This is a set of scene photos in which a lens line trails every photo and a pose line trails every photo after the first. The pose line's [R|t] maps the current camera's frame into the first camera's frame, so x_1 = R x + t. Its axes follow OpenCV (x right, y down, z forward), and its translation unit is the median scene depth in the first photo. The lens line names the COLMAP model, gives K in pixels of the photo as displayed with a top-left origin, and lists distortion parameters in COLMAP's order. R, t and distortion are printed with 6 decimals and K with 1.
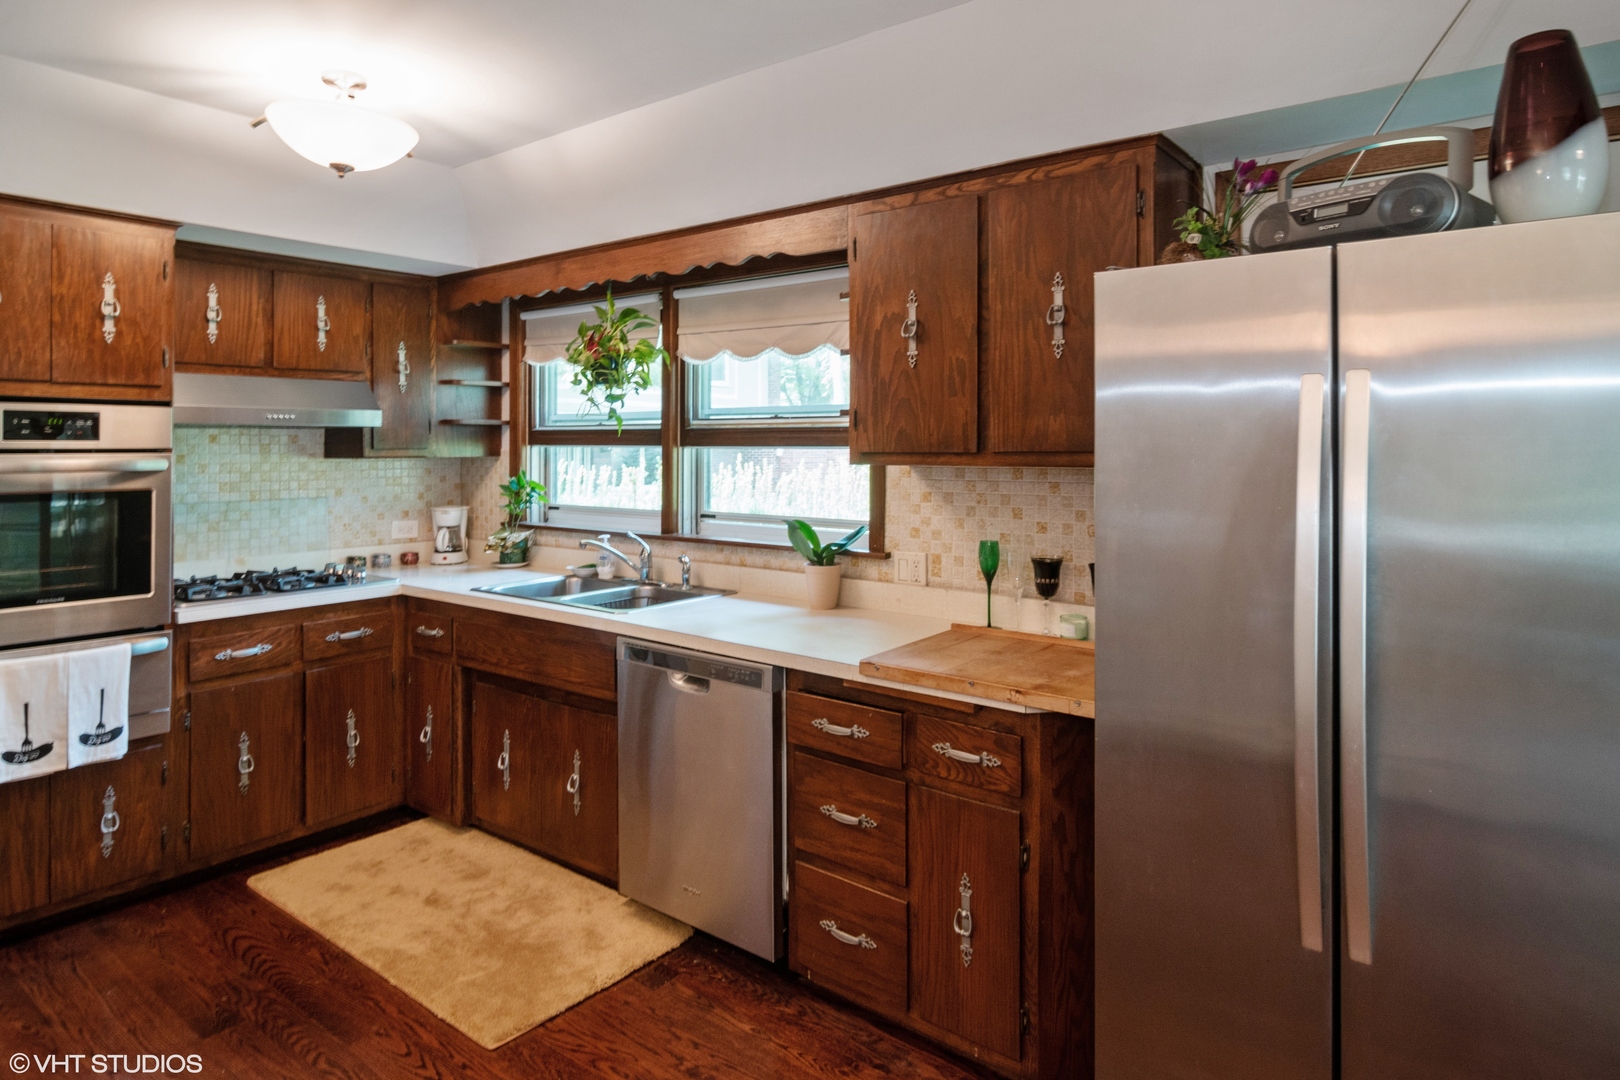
lens RADIAL K [[963.5, 0, 809.0], [0, 963.5, 433.9], [0, 0, 1]] dist [-0.001688, -0.000734]
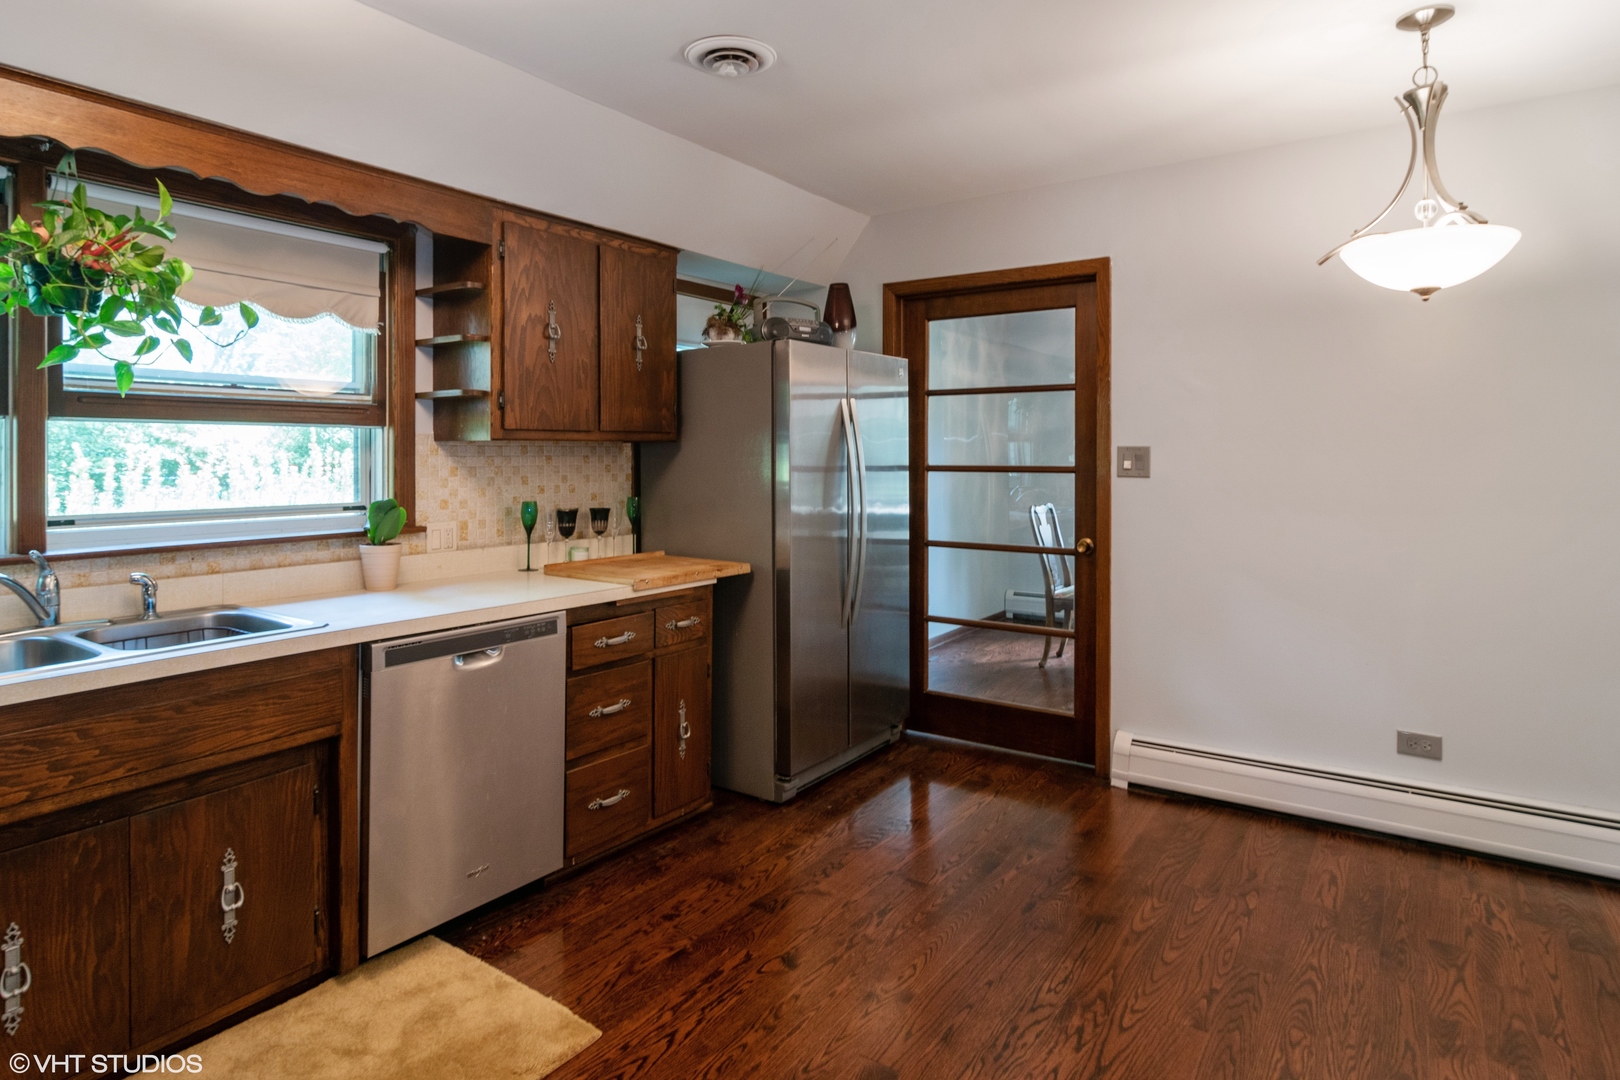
lens RADIAL K [[883.3, 0, 809.9], [0, 883.3, 460.6], [0, 0, 1]] dist [-0.001004, -0.000127]
pose [[-0.064987, -0.003363, 0.997880, -1.020376], [-0.004274, 0.999986, 0.003092, 0.051874], [-0.997877, -0.004064, -0.065000, 0.711456]]
